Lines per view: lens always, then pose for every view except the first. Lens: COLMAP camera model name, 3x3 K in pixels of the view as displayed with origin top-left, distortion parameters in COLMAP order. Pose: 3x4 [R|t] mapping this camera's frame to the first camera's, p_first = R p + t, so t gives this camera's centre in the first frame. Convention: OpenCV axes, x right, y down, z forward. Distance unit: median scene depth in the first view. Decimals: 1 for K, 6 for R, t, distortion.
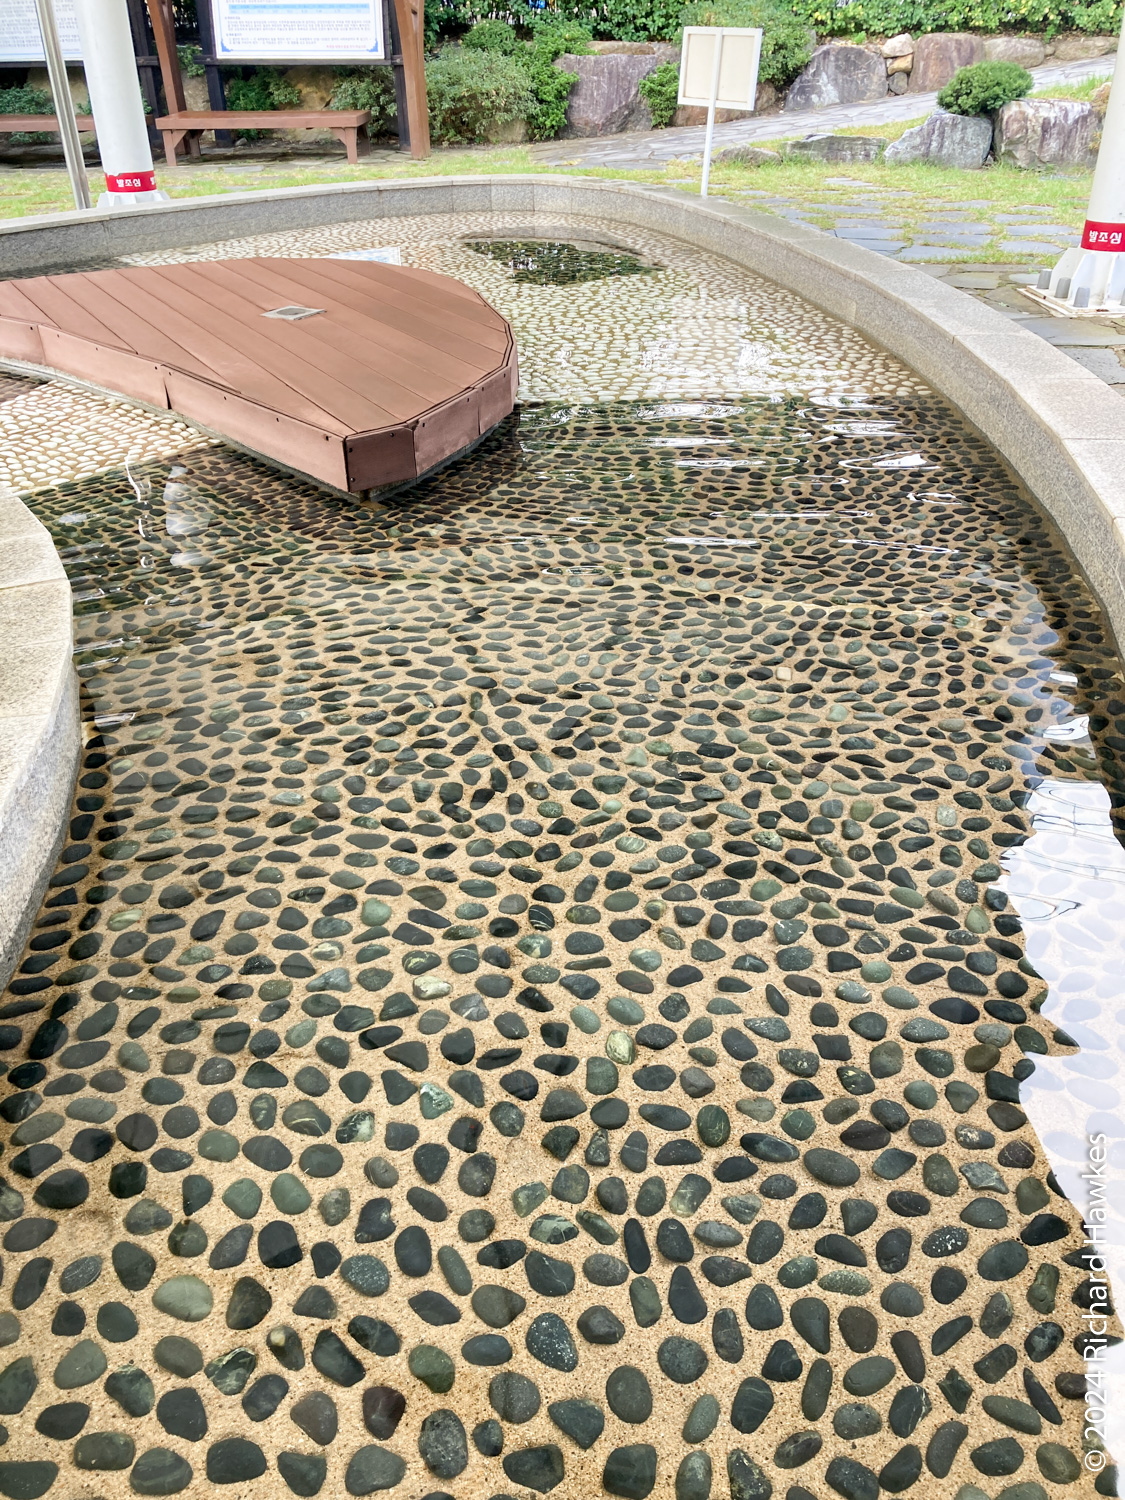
lens RADIAL K [[1180.2, 0, 570.9], [0, 1180.2, 765.5], [0, 0, 1]] dist [0.012267, -0.028397]
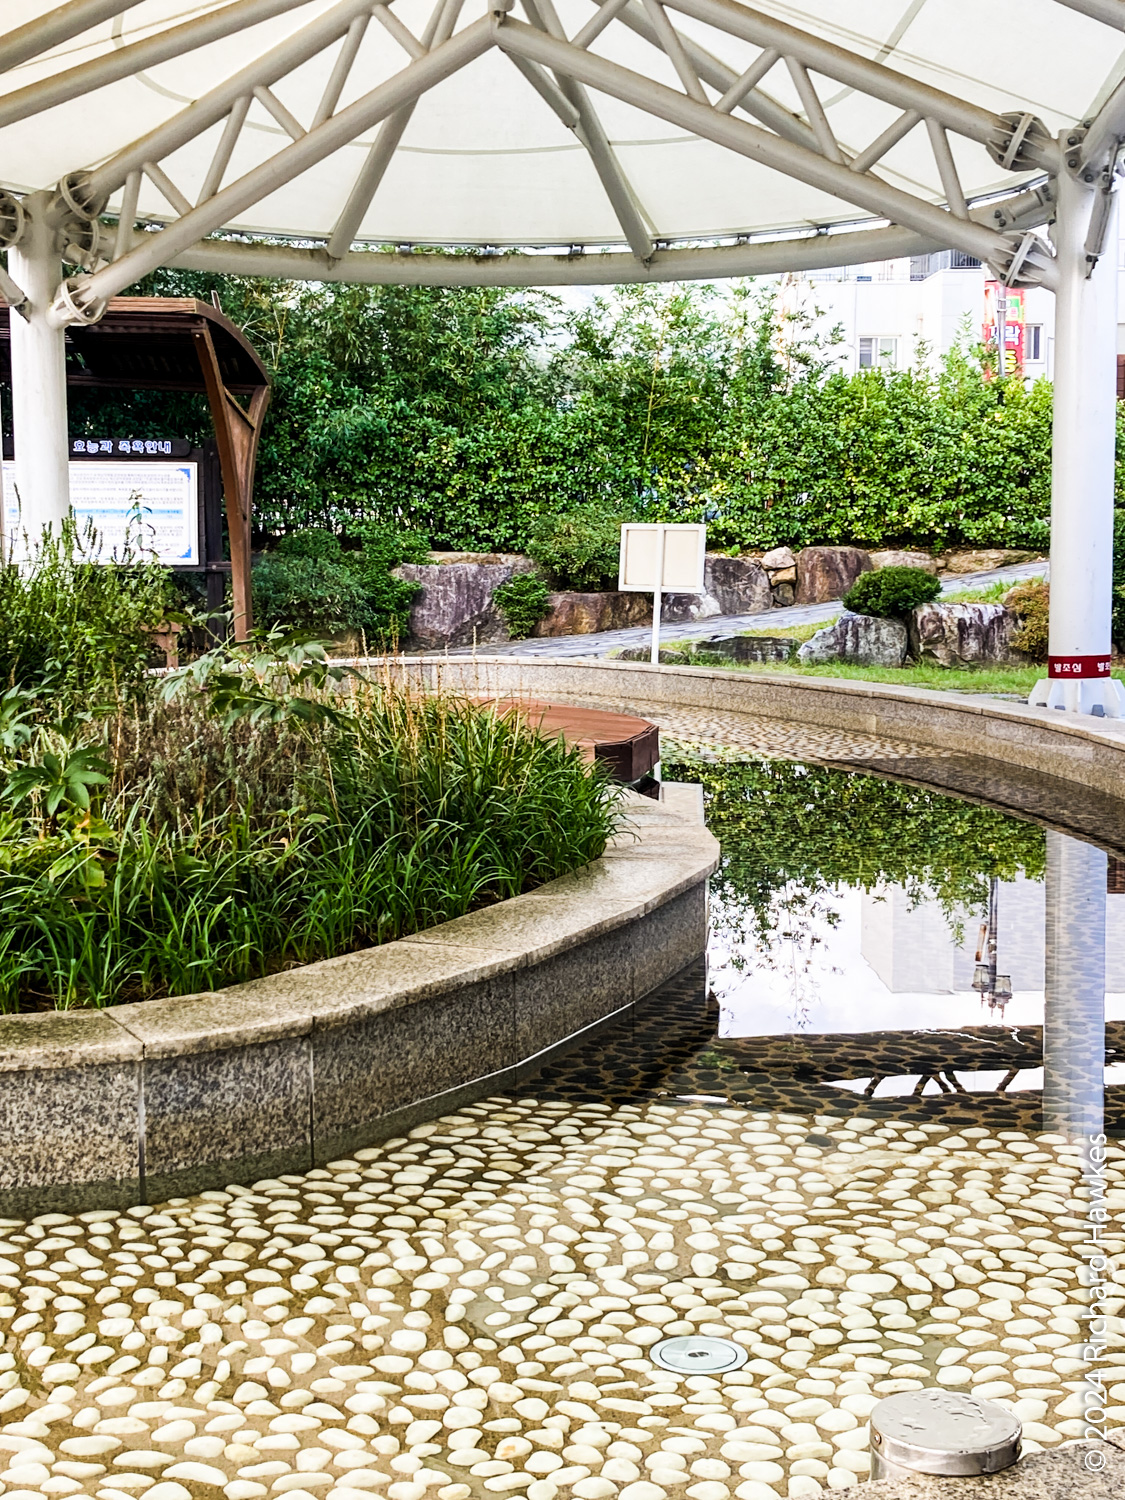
lens RADIAL K [[2180.5, 0, 559.2], [0, 2180.5, 748.3], [0, 0, 1]] dist [-0.021968, 0.000000]
pose [[0.981020, -0.006918, 0.193785, -0.205583], [0.095763, 0.886275, -0.453151, 0.247035], [-0.168612, 0.463107, 0.870116, -0.336356]]
